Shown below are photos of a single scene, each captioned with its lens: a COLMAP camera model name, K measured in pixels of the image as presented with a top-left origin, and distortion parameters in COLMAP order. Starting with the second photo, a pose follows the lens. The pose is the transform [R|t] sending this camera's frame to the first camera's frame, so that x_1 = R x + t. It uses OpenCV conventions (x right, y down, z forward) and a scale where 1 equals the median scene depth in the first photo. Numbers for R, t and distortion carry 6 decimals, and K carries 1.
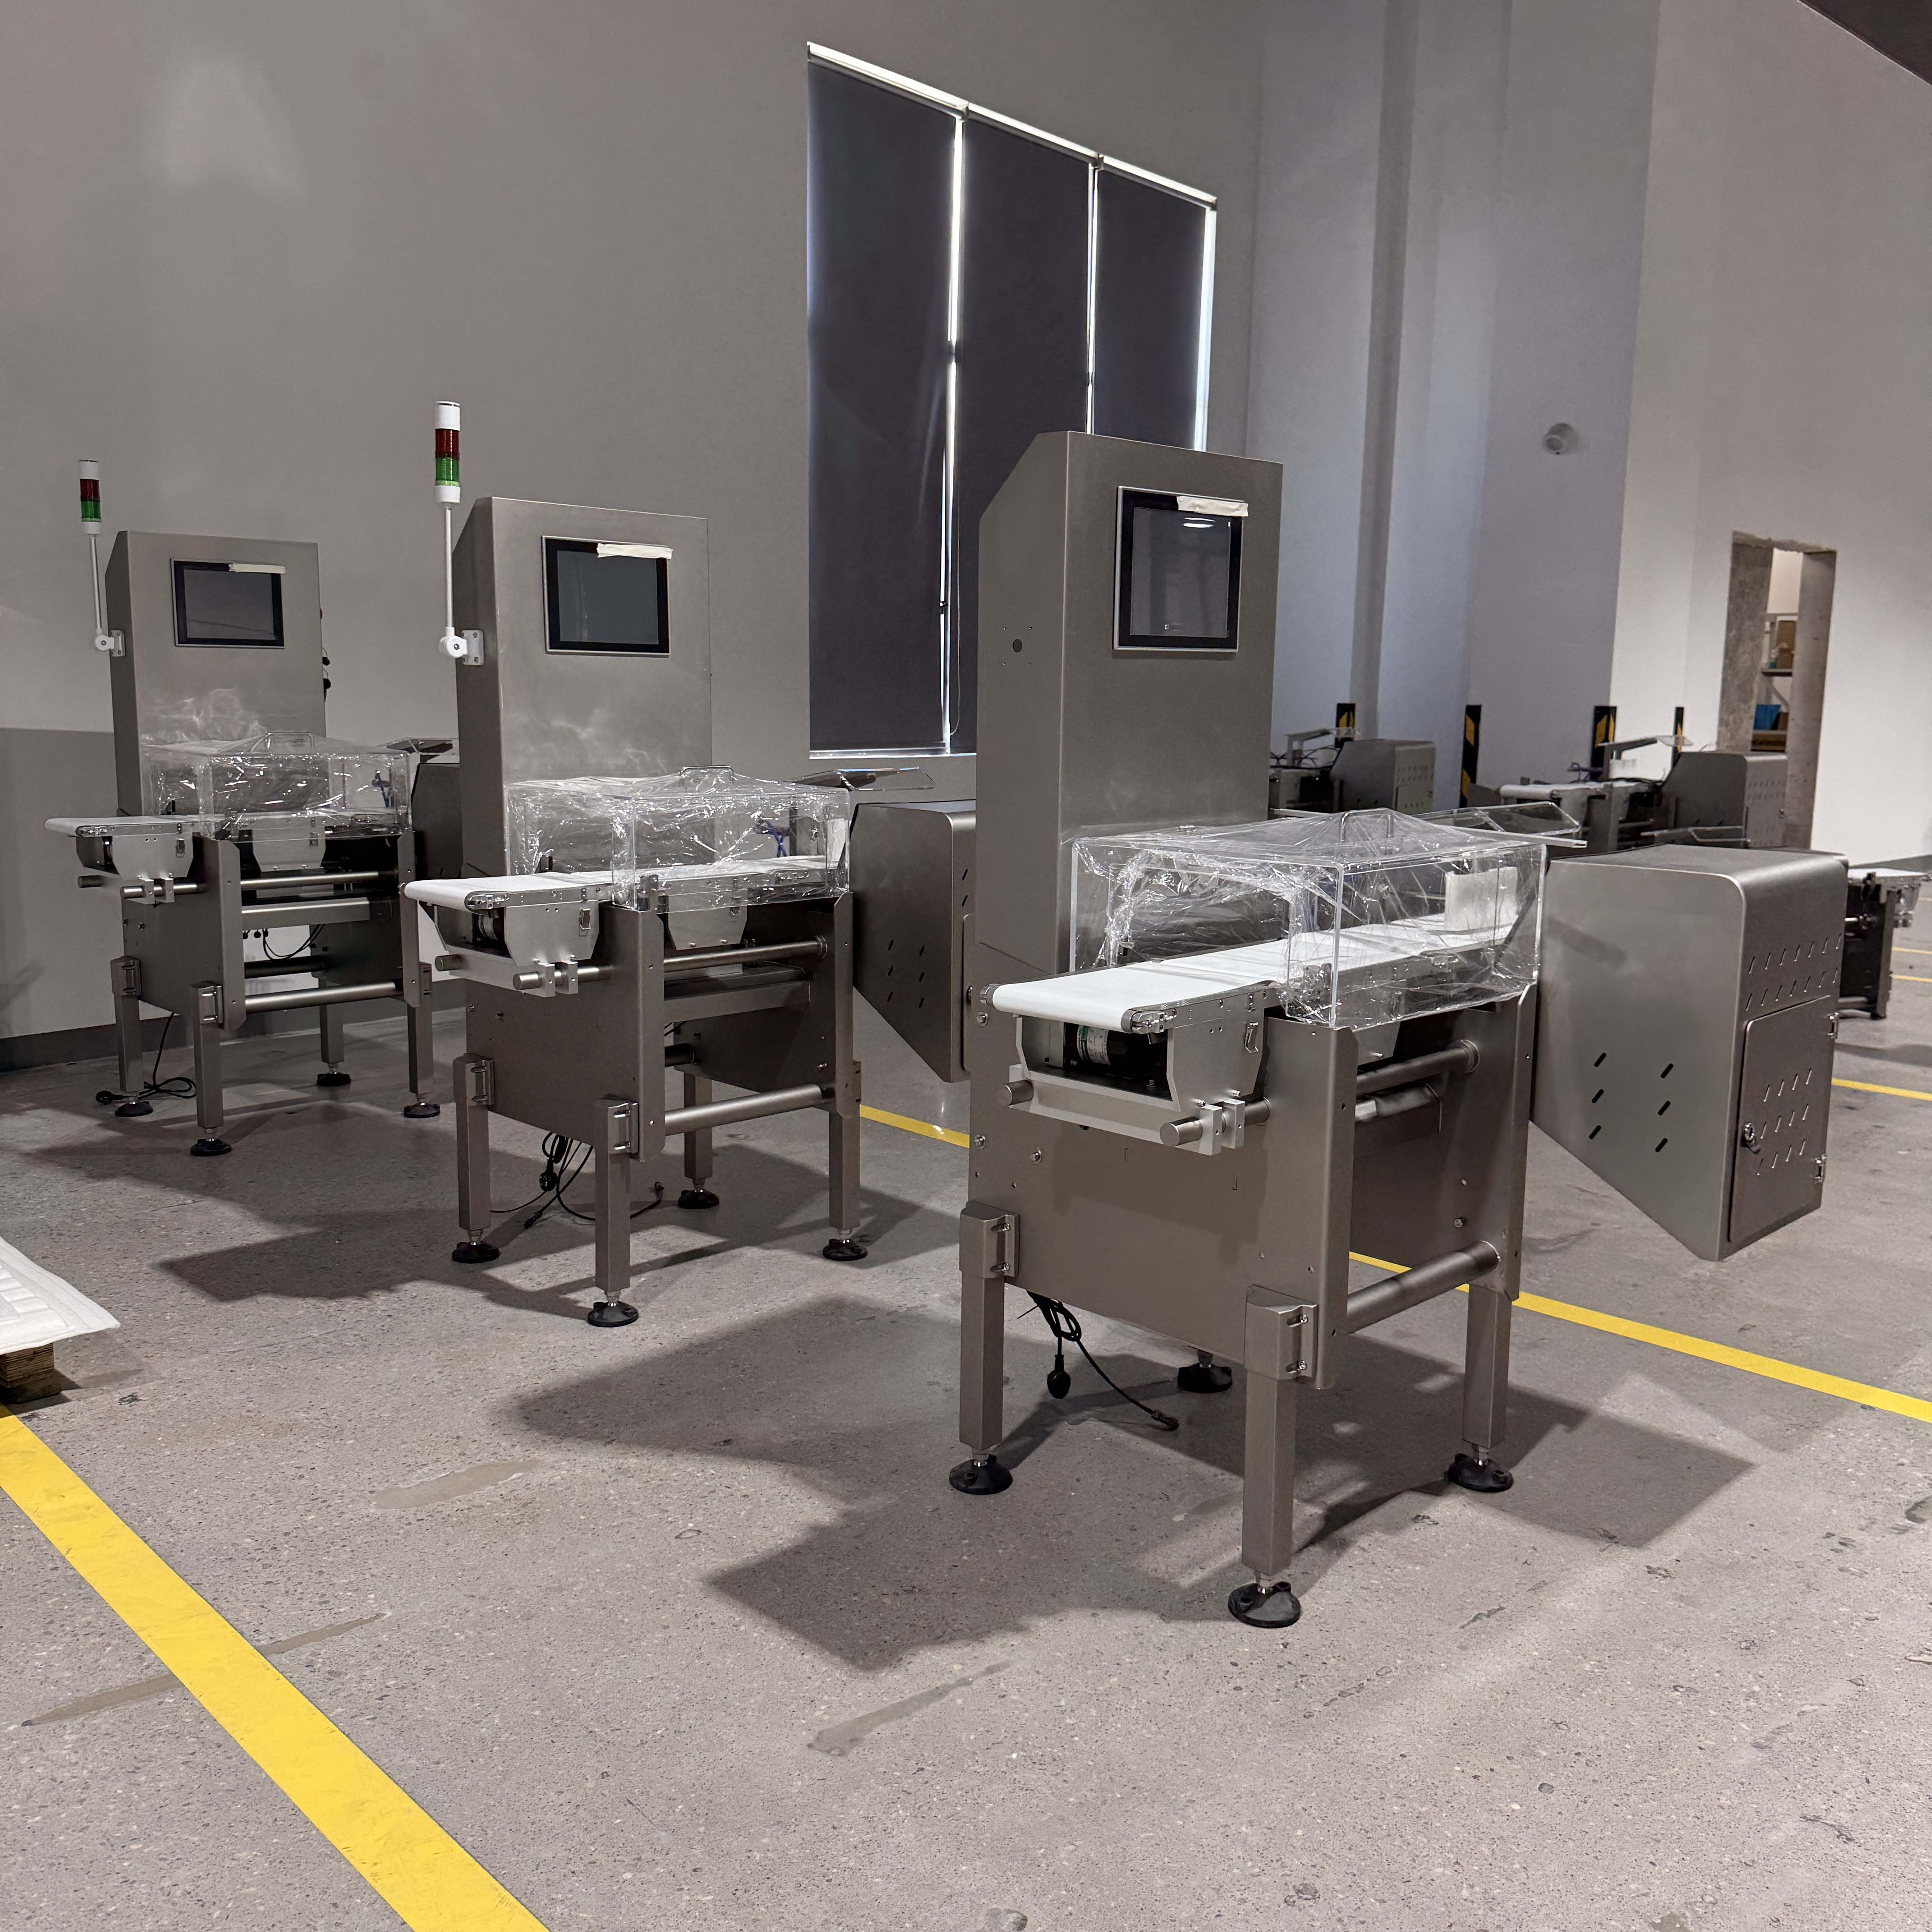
lens RADIAL K [[1818.6, 0, 952.0], [0, 1818.6, 916.0], [0, 0, 1]] dist [0.185157, -0.377545]
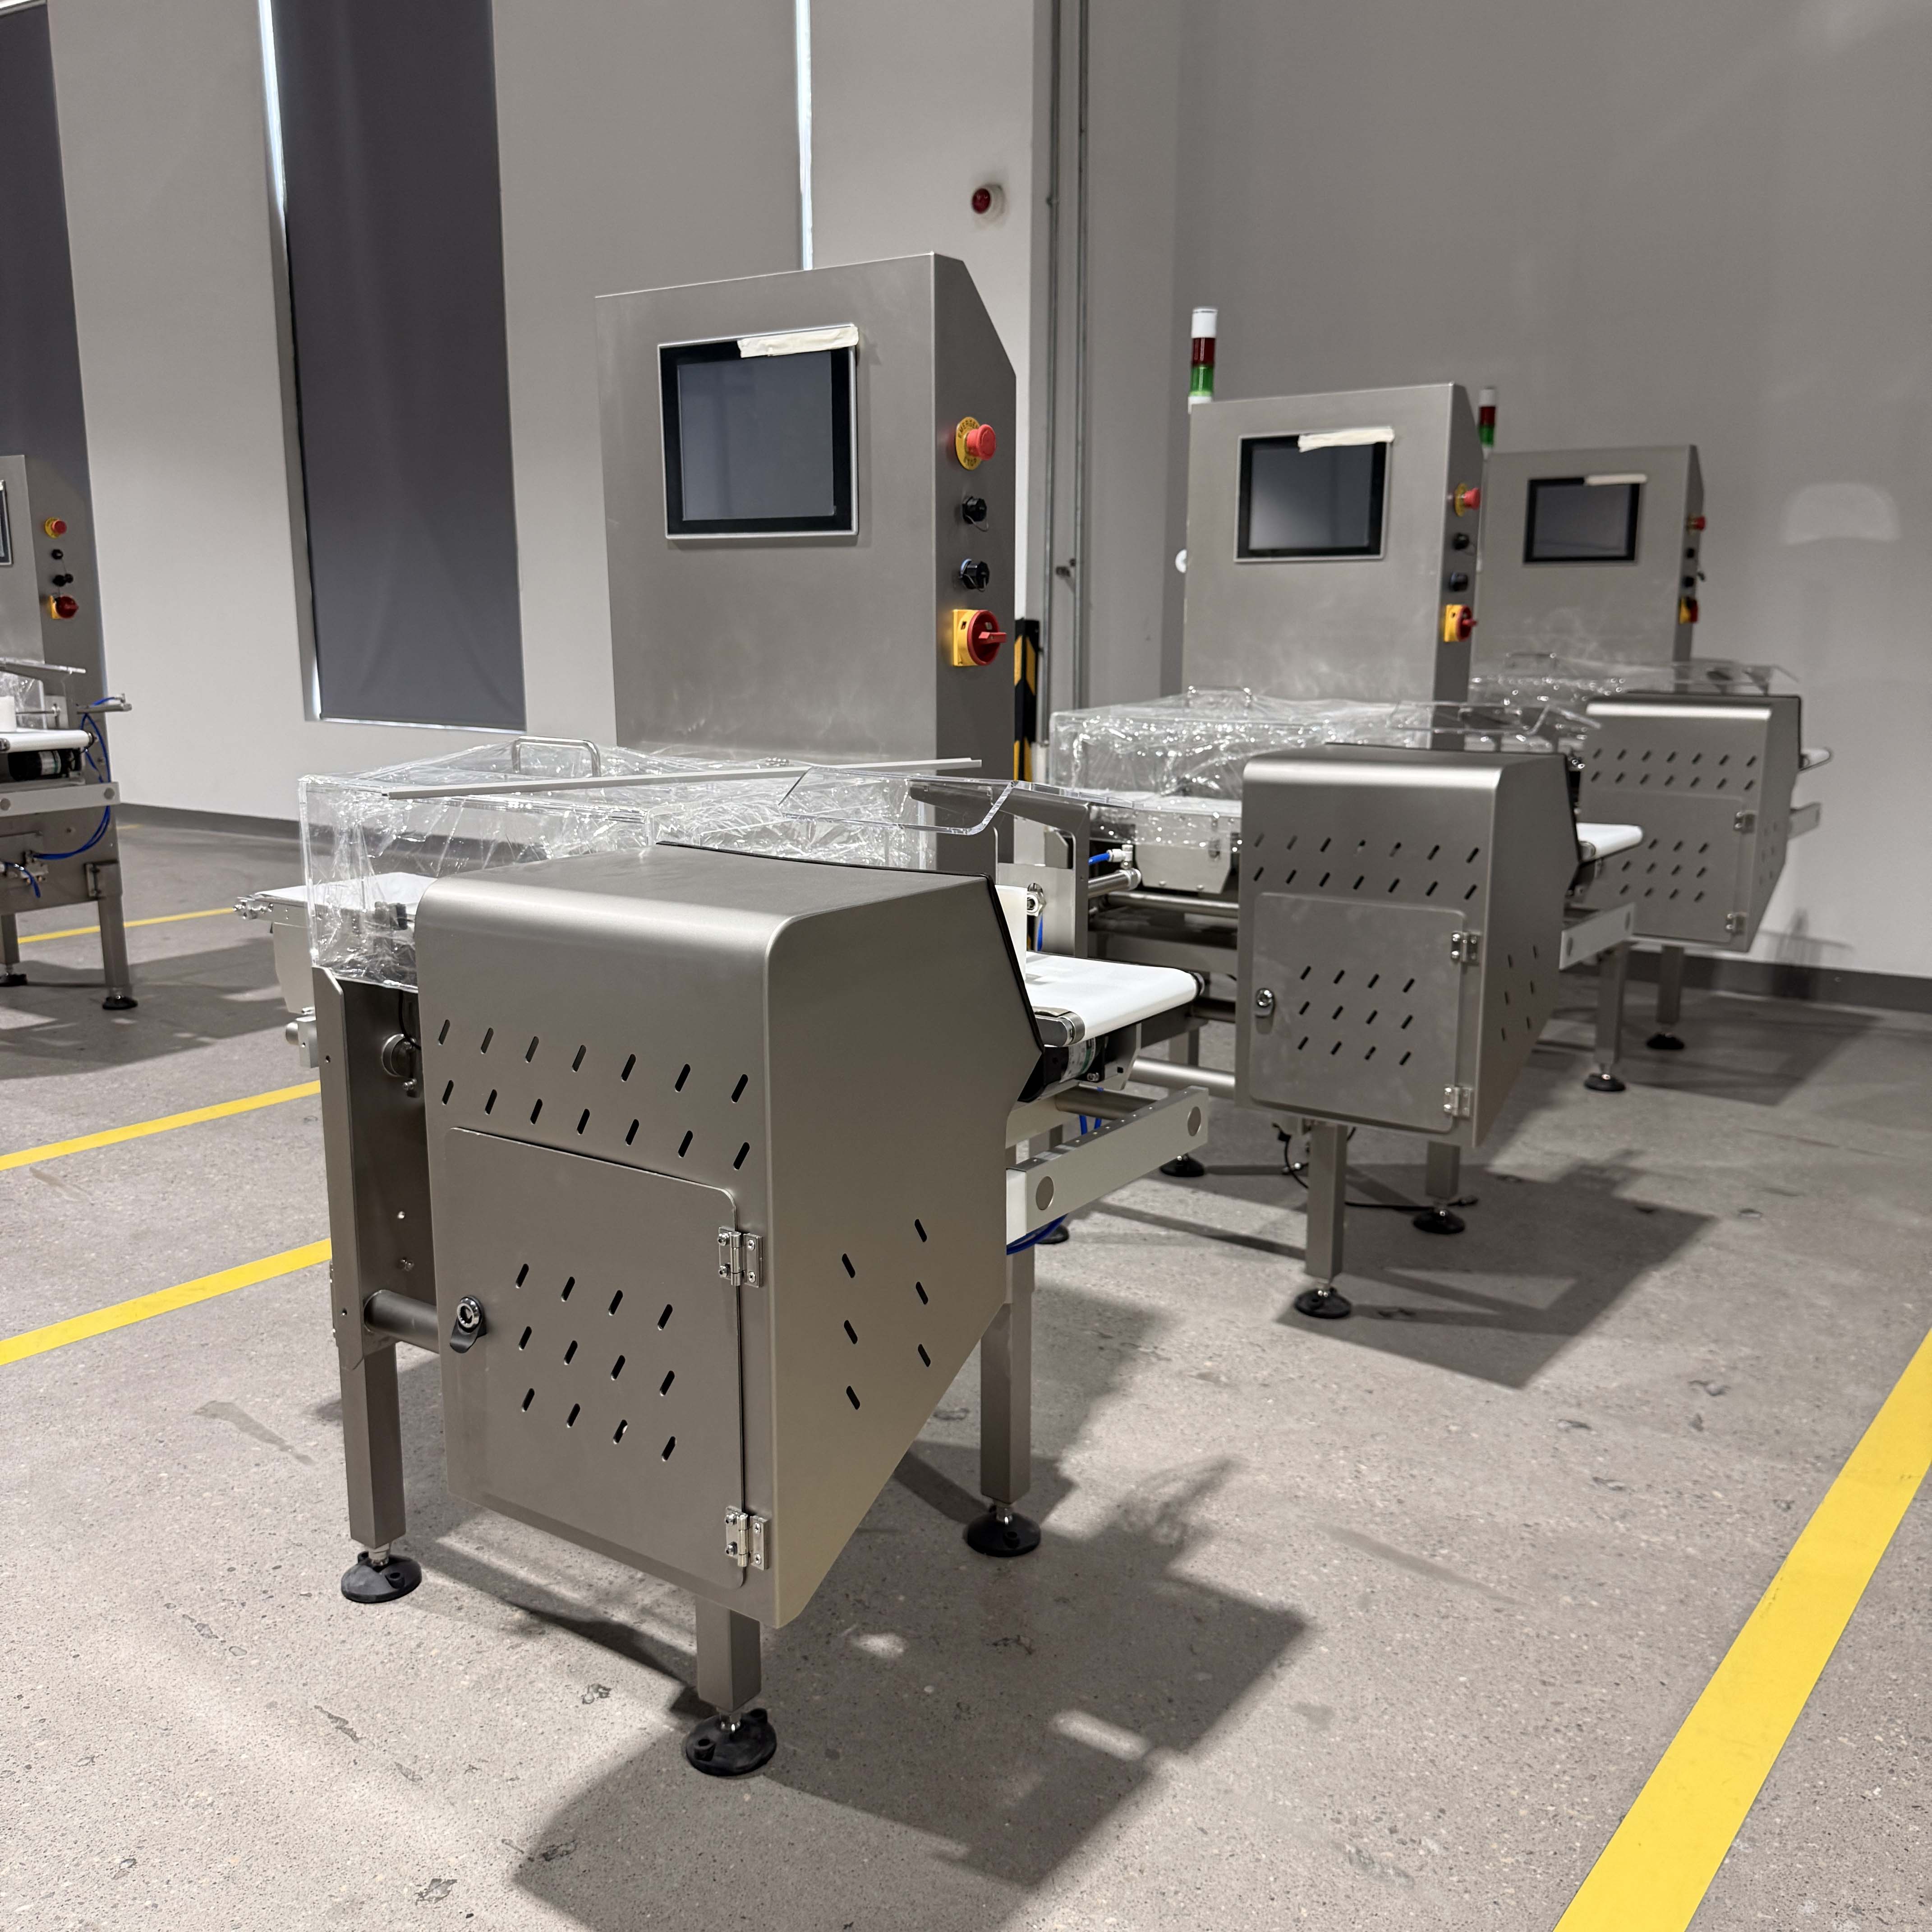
lens RADIAL K [[1818.6, 0, 952.0], [0, 1818.6, 916.0], [0, 0, 1]] dist [0.185157, -0.377545]
pose [[0.150784, 0.154895, -0.976356, 0.680646], [-0.124536, 0.982756, 0.136678, -0.073700], [0.980691, 0.100983, 0.167474, 0.697139]]
